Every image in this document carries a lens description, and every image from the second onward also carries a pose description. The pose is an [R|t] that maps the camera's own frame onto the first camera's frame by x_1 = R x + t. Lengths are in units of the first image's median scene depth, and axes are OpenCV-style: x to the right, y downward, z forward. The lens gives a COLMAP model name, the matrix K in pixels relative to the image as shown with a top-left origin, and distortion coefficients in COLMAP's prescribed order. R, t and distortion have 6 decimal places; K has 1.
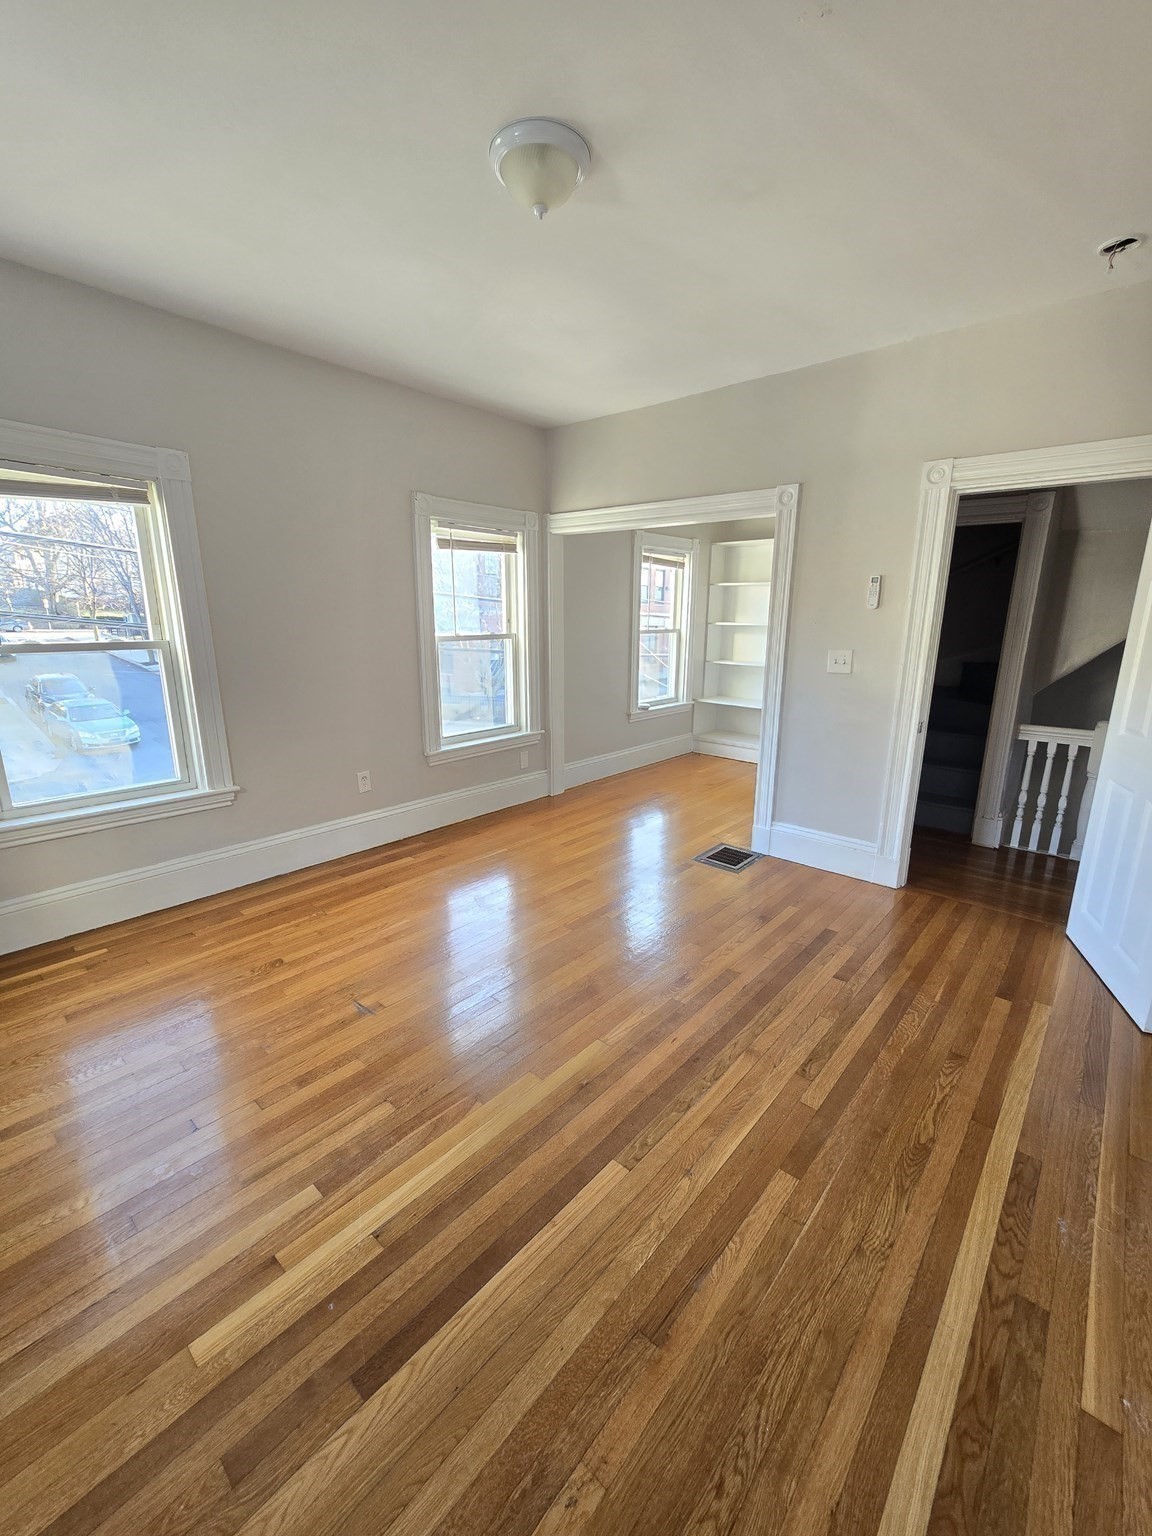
lens RADIAL K [[627.5, 0, 582.8], [0, 627.5, 782.8], [0, 0, 1]] dist [-0.003083, 0.000458]
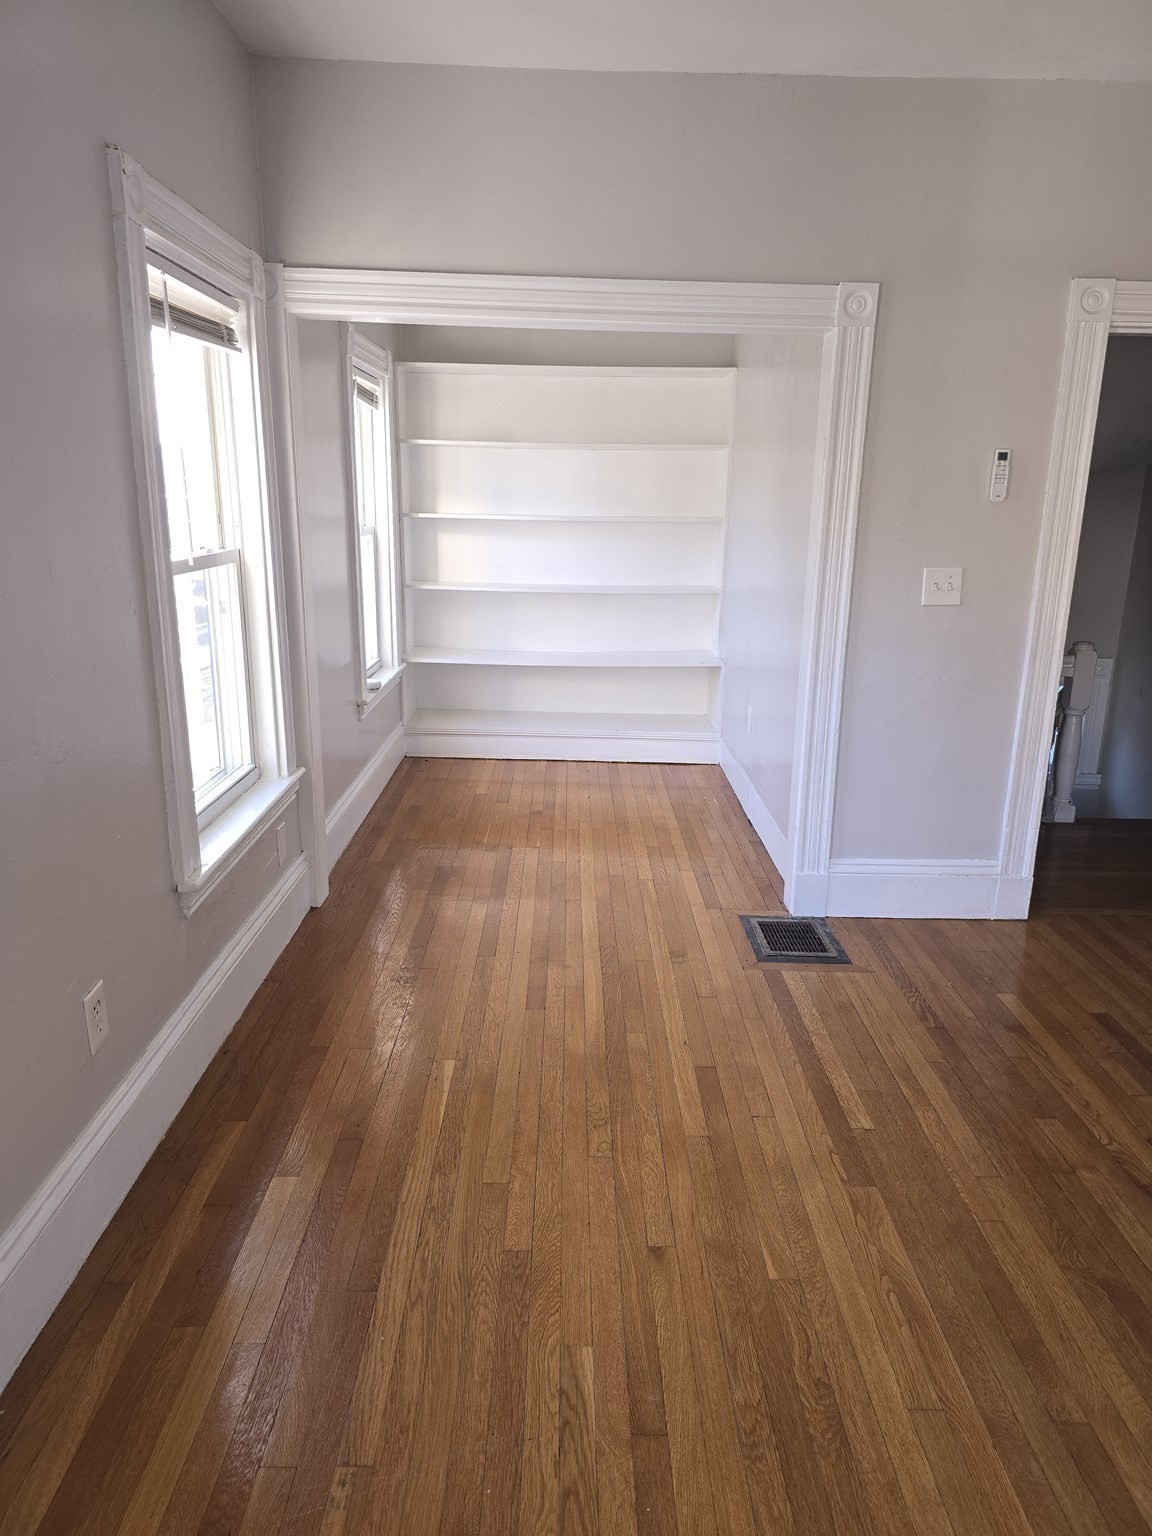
lens RADIAL K [[1024.7, 0, 574.8], [0, 1024.7, 779.0], [0, 0, 1]] dist [0.052122, -0.039832]
pose [[0.751786, -0.169185, 0.637333, -0.479297], [0.156854, 0.984665, 0.076366, -0.125571], [-0.640480, 0.042557, 0.766795, 0.403576]]
